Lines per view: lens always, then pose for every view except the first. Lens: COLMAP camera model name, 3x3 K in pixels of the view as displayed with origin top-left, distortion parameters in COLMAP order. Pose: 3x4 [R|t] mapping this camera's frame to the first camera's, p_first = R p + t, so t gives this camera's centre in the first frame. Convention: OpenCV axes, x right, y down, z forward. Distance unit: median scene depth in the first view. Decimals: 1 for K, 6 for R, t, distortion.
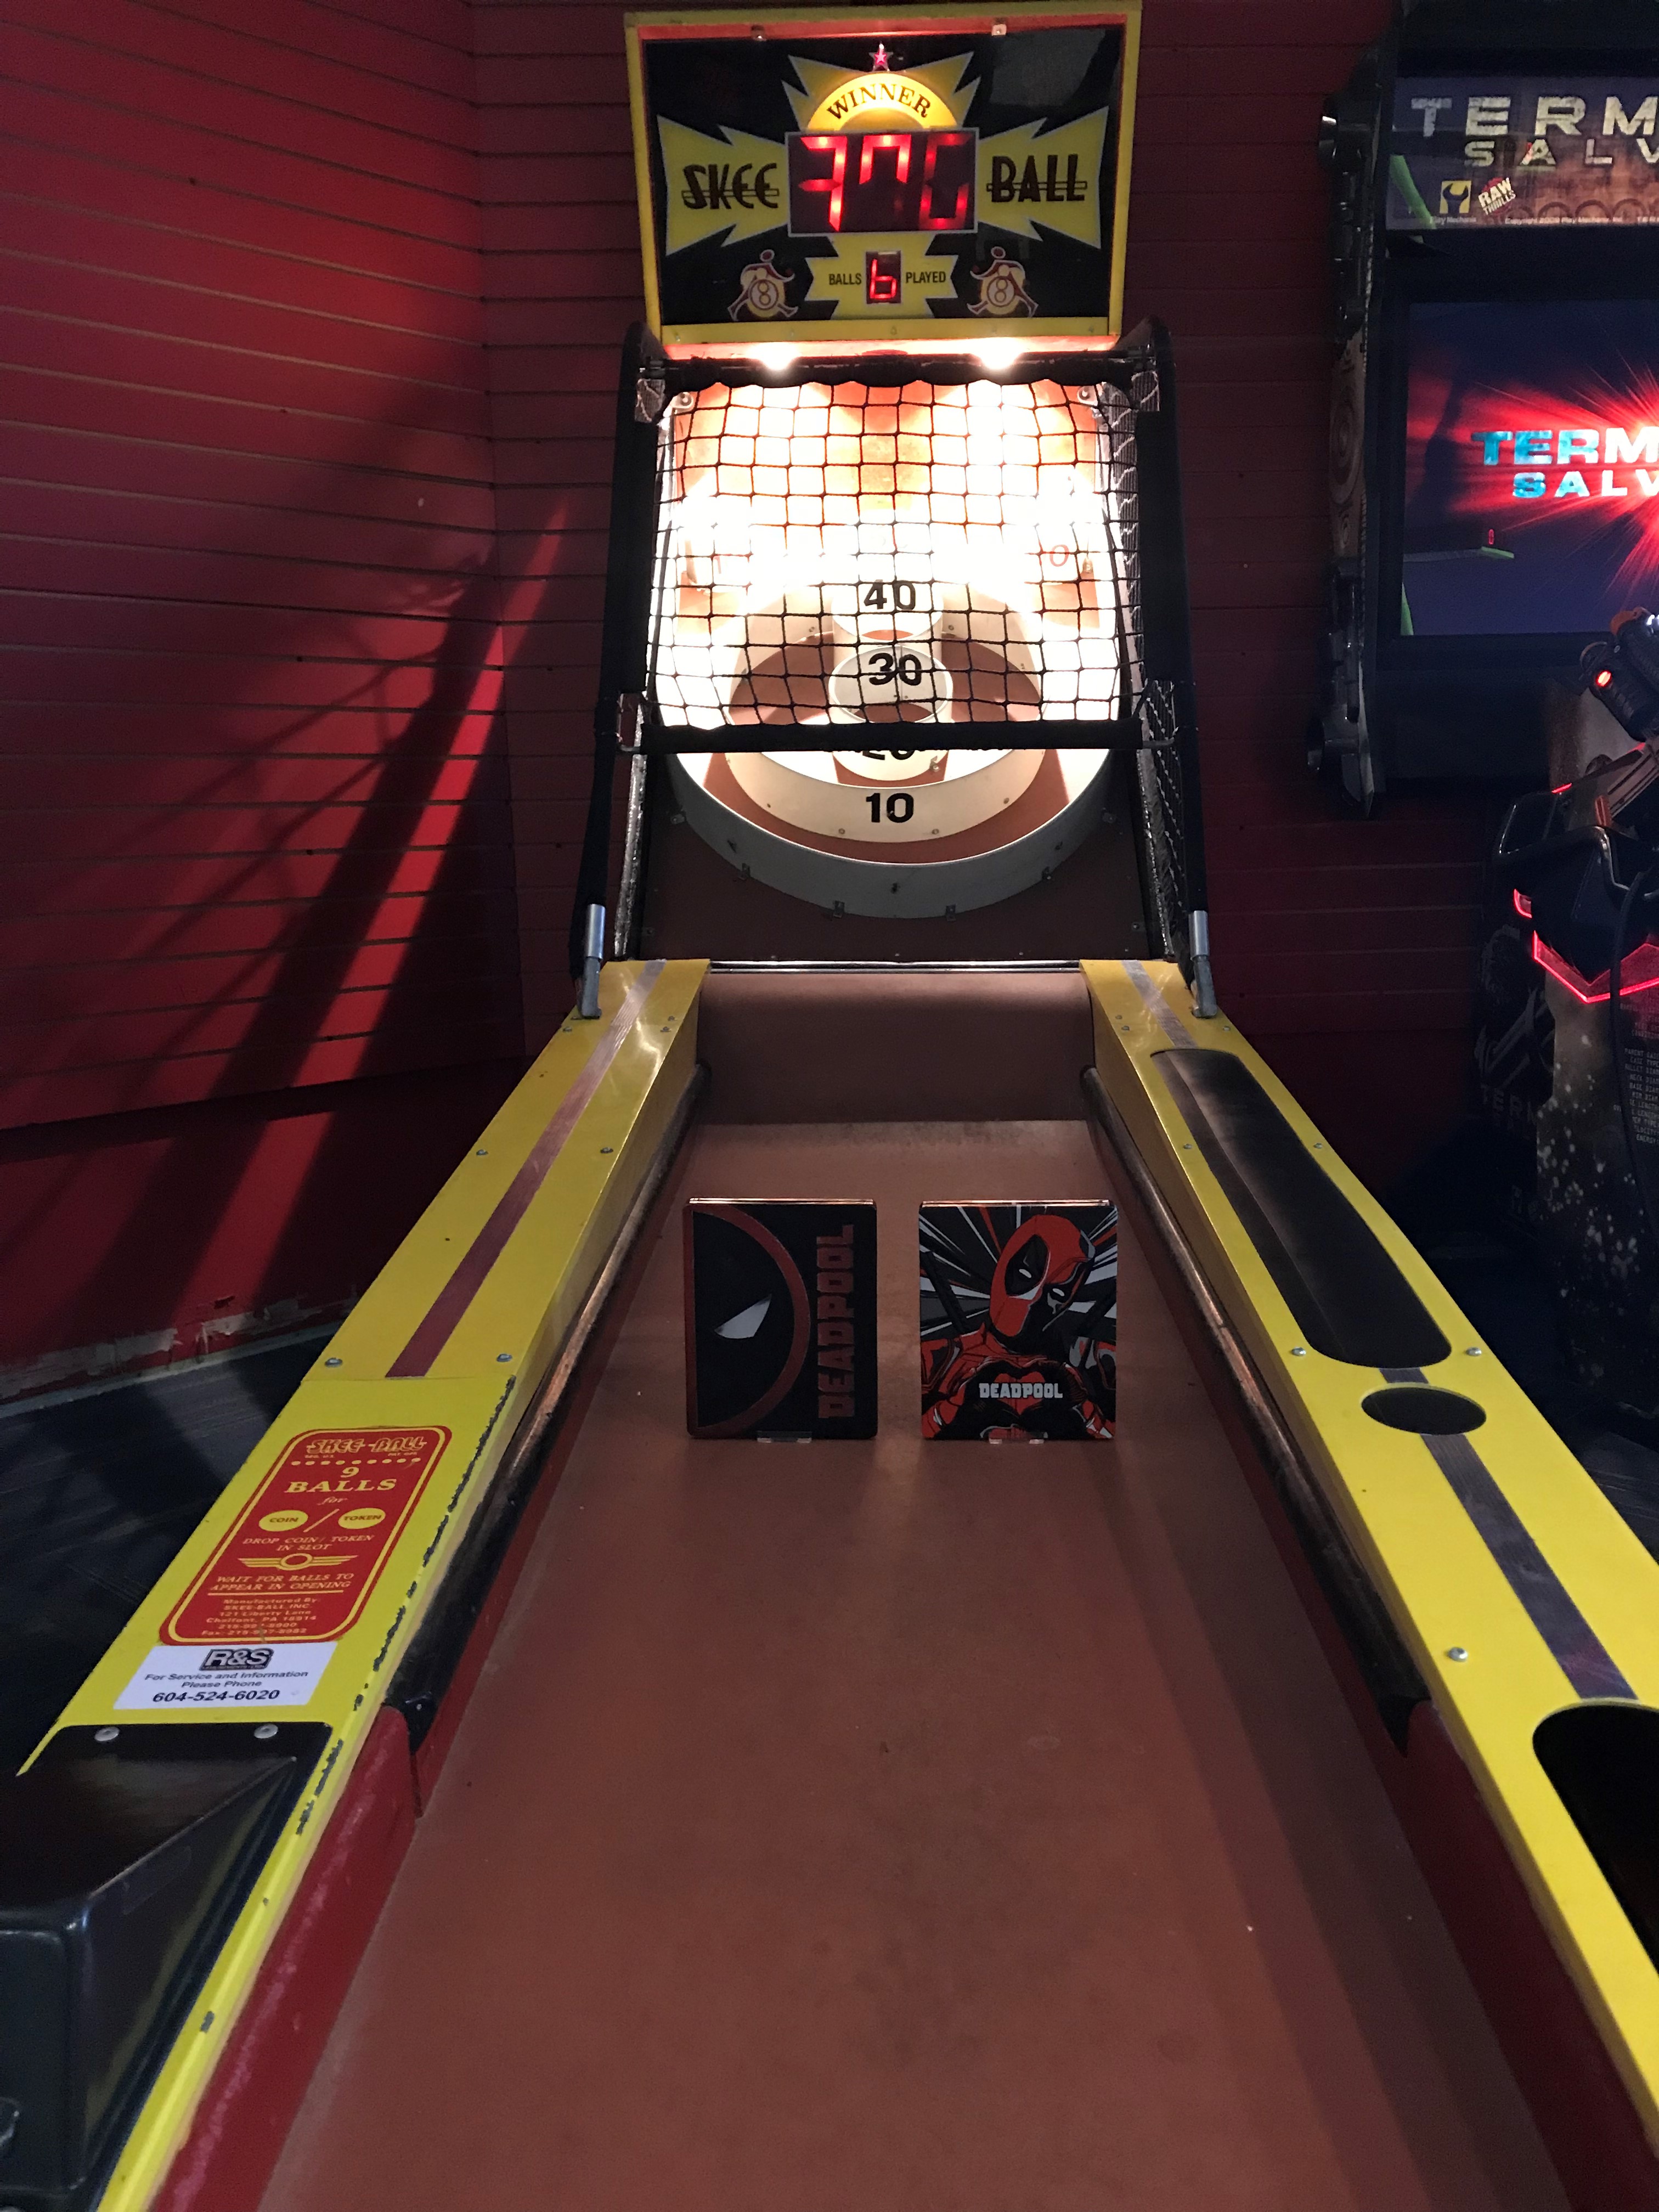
lens RADIAL K [[1765.4, 0, 839.2], [0, 1765.4, 1096.8], [0, 0, 1]] dist [0.011368, -0.010536]
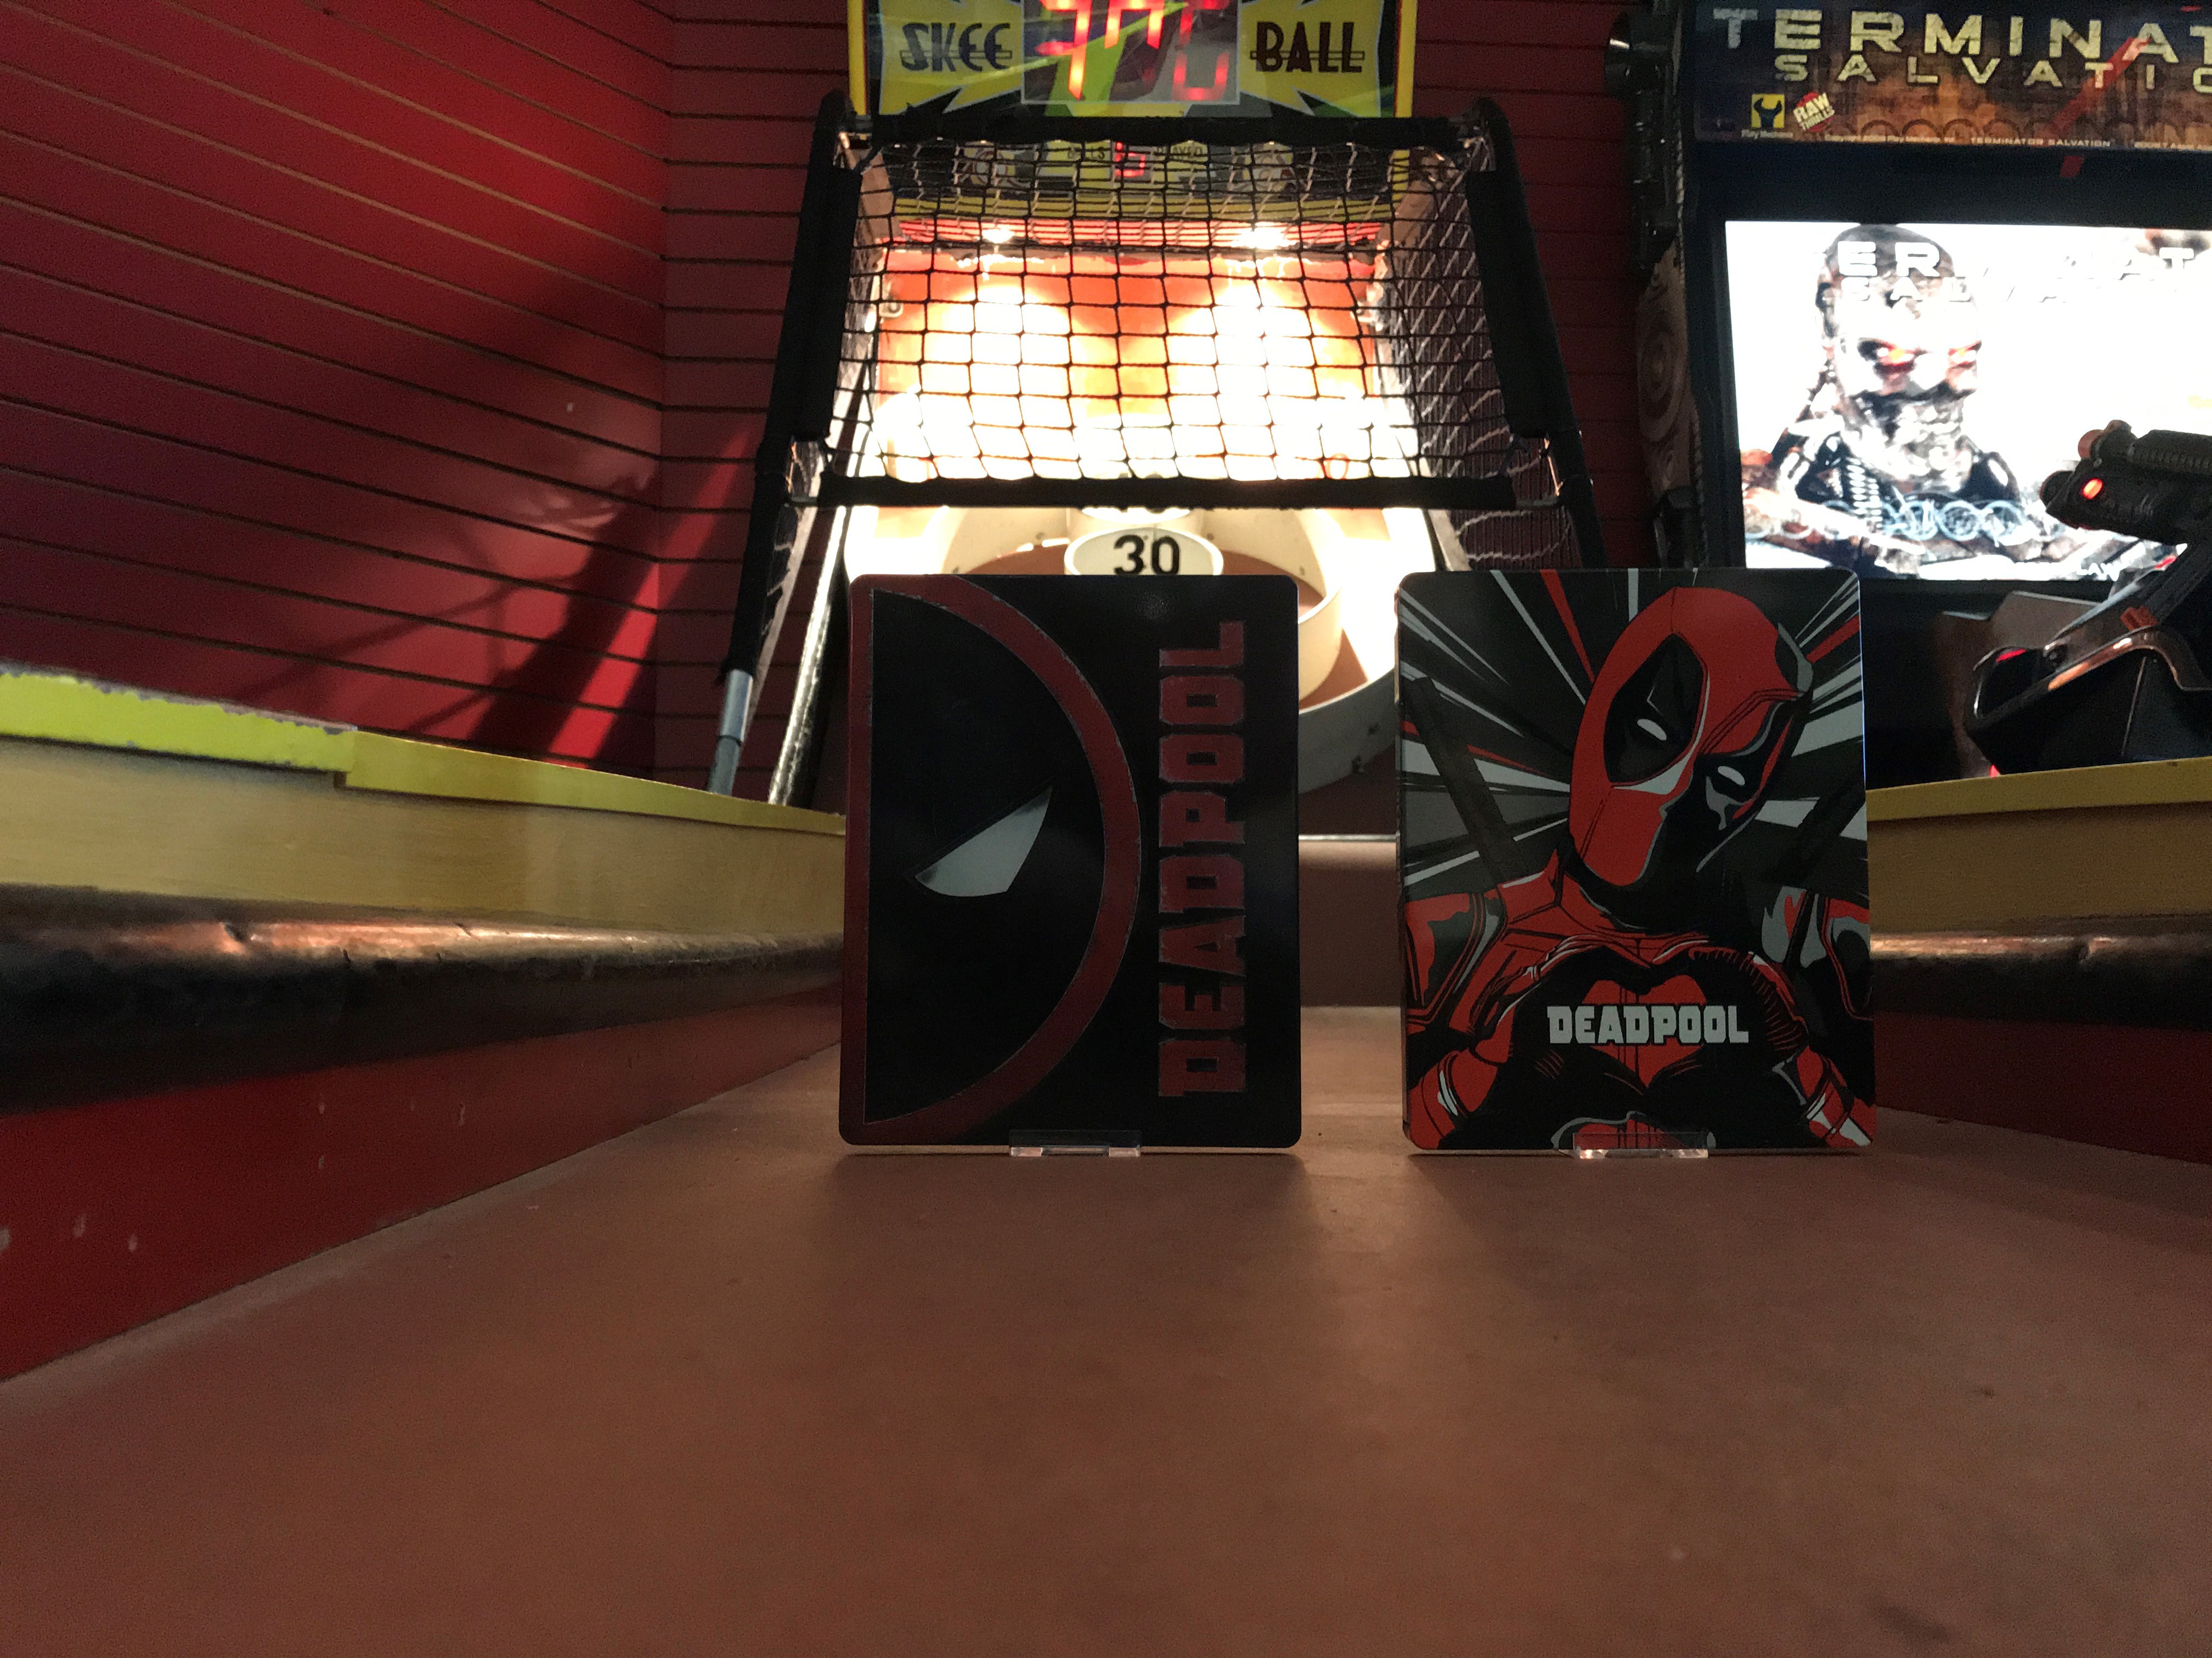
lens RADIAL K [[1802.3, 0, 1096.1], [0, 1802.3, 823.9], [0, 0, 1]] dist [0.012209, -0.000129]
pose [[0.999184, 0.016622, 0.036809, -0.019213], [-0.005182, 0.956610, -0.291325, 0.109211], [-0.040054, 0.290897, 0.955916, 0.260813]]
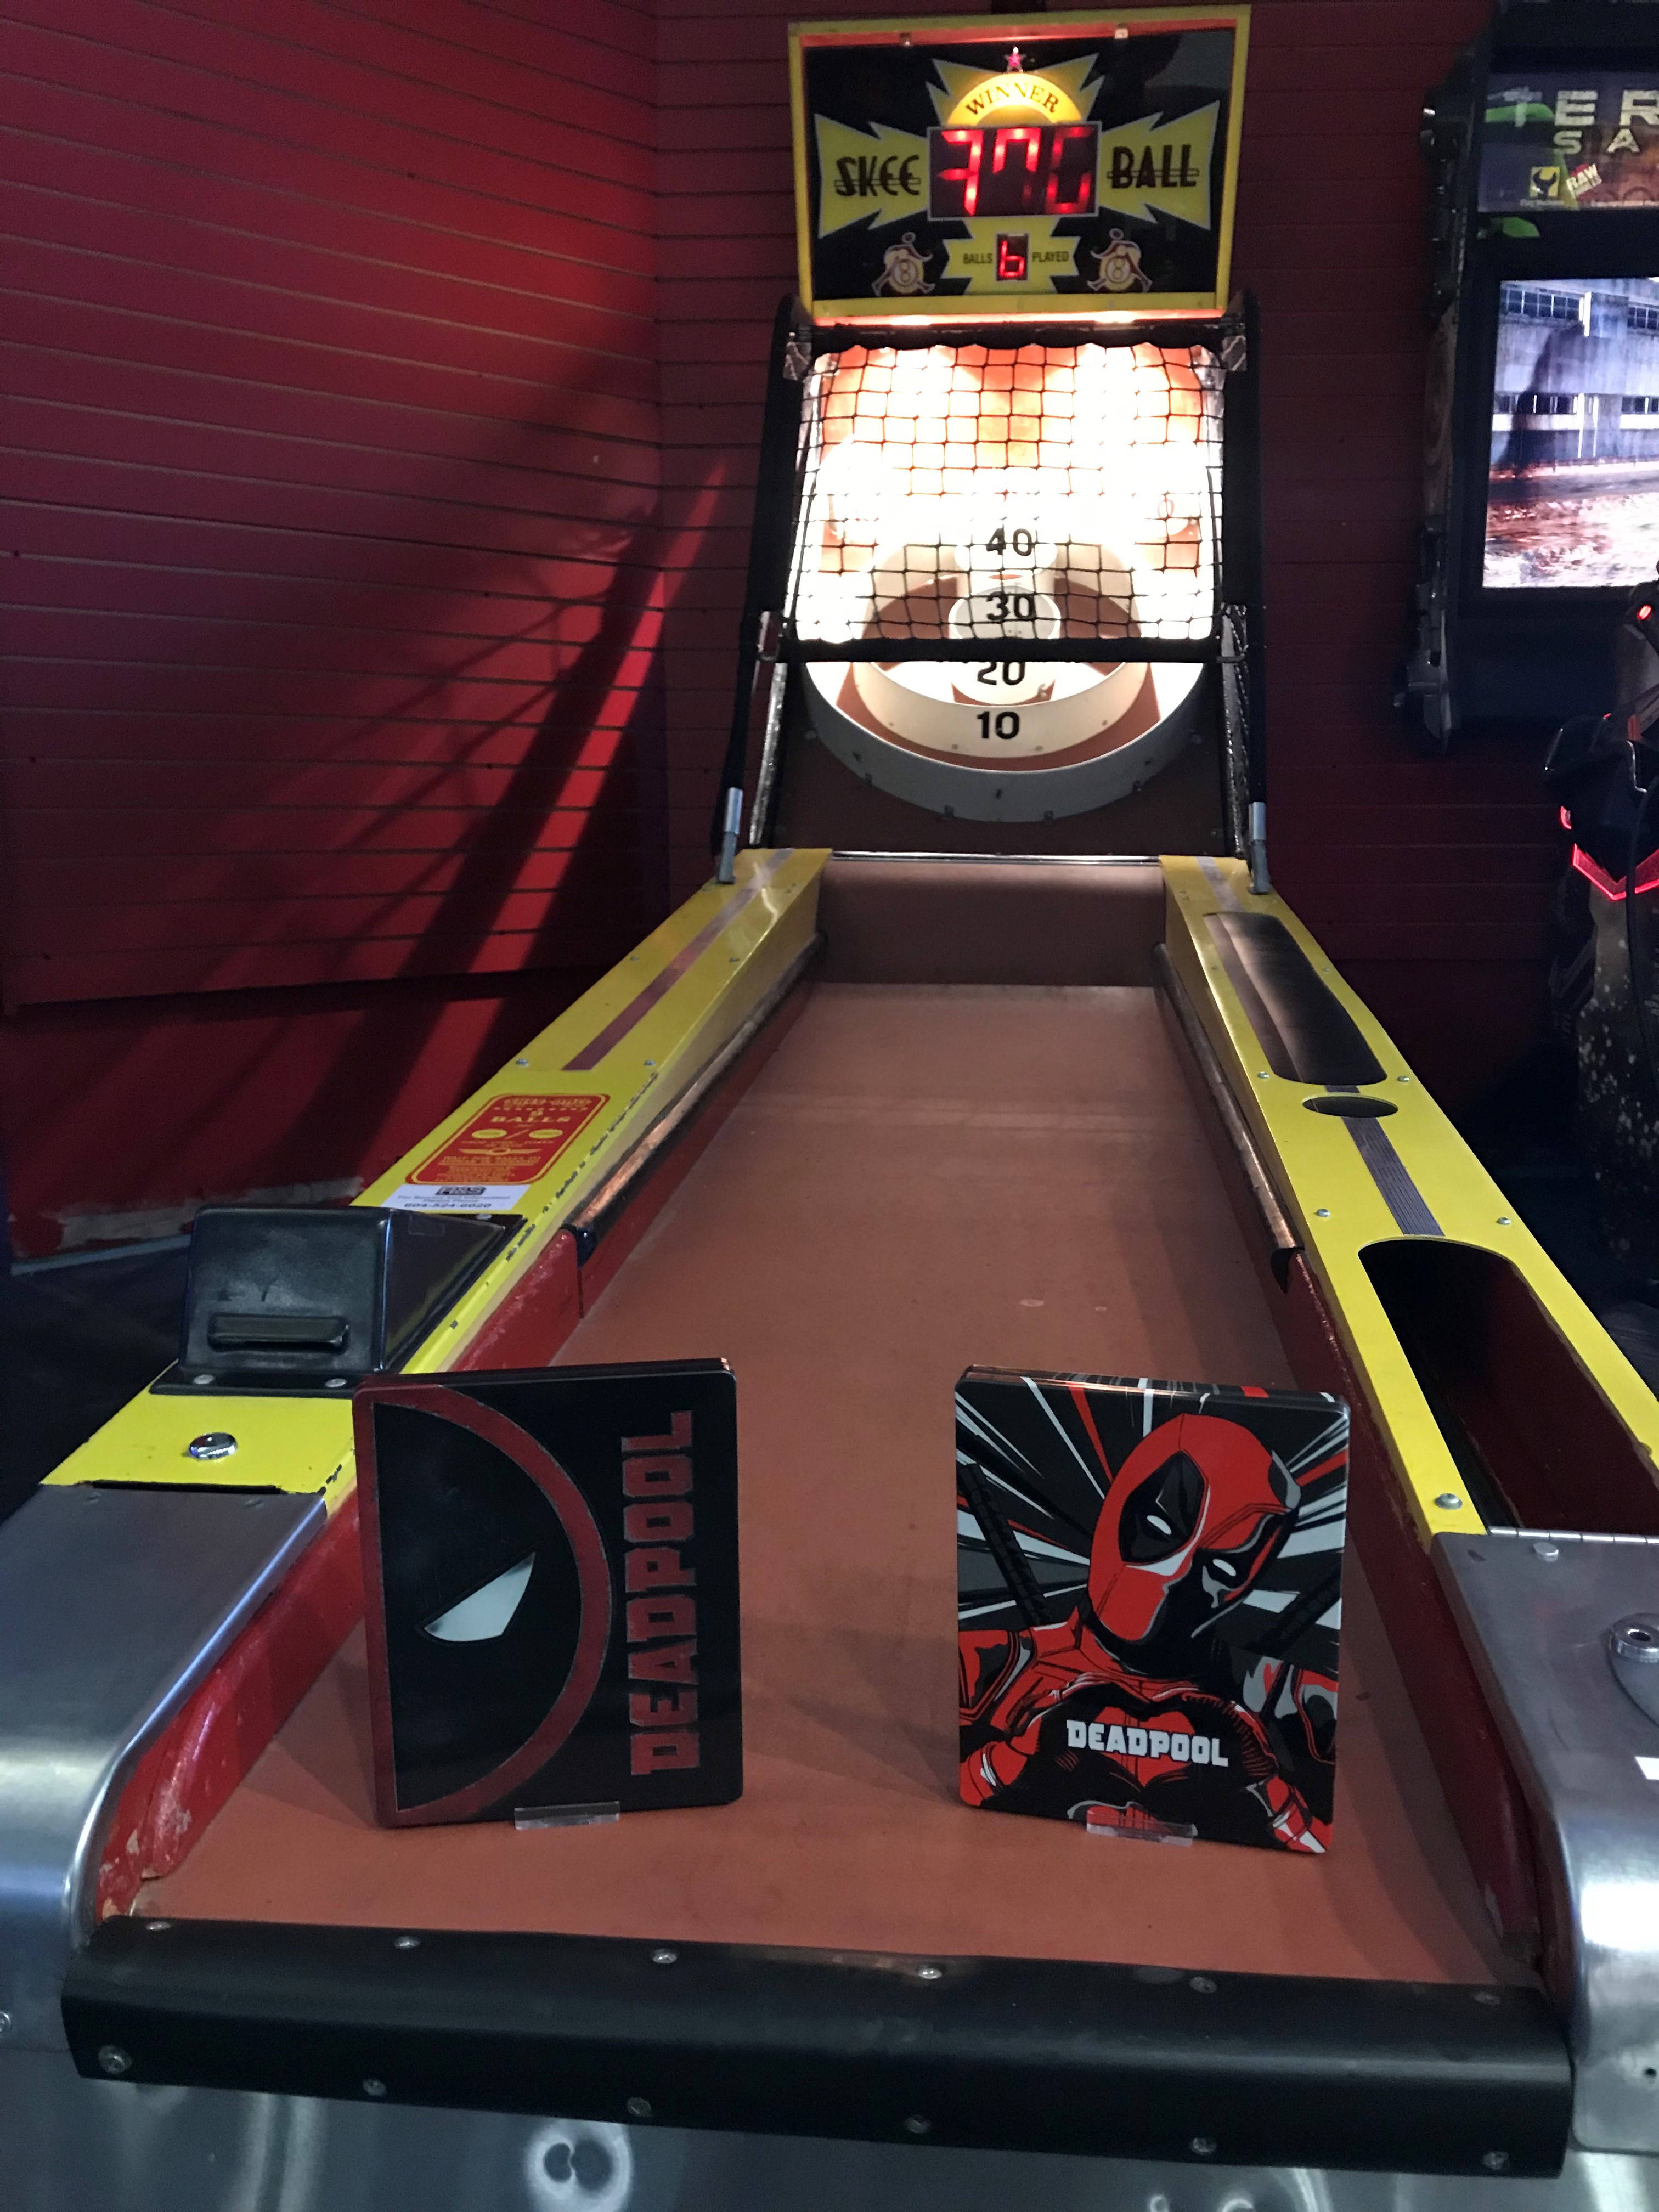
lens RADIAL K [[1743.7, 0, 839.2], [0, 1743.7, 1082.4], [0, 0, 1]] dist [0.034543, -0.048975]
pose [[0.996377, 0.033604, -0.078131, 0.020668], [-0.033744, 0.999430, -0.000477, 0.062537], [0.078070, 0.003112, 0.996943, -0.110973]]
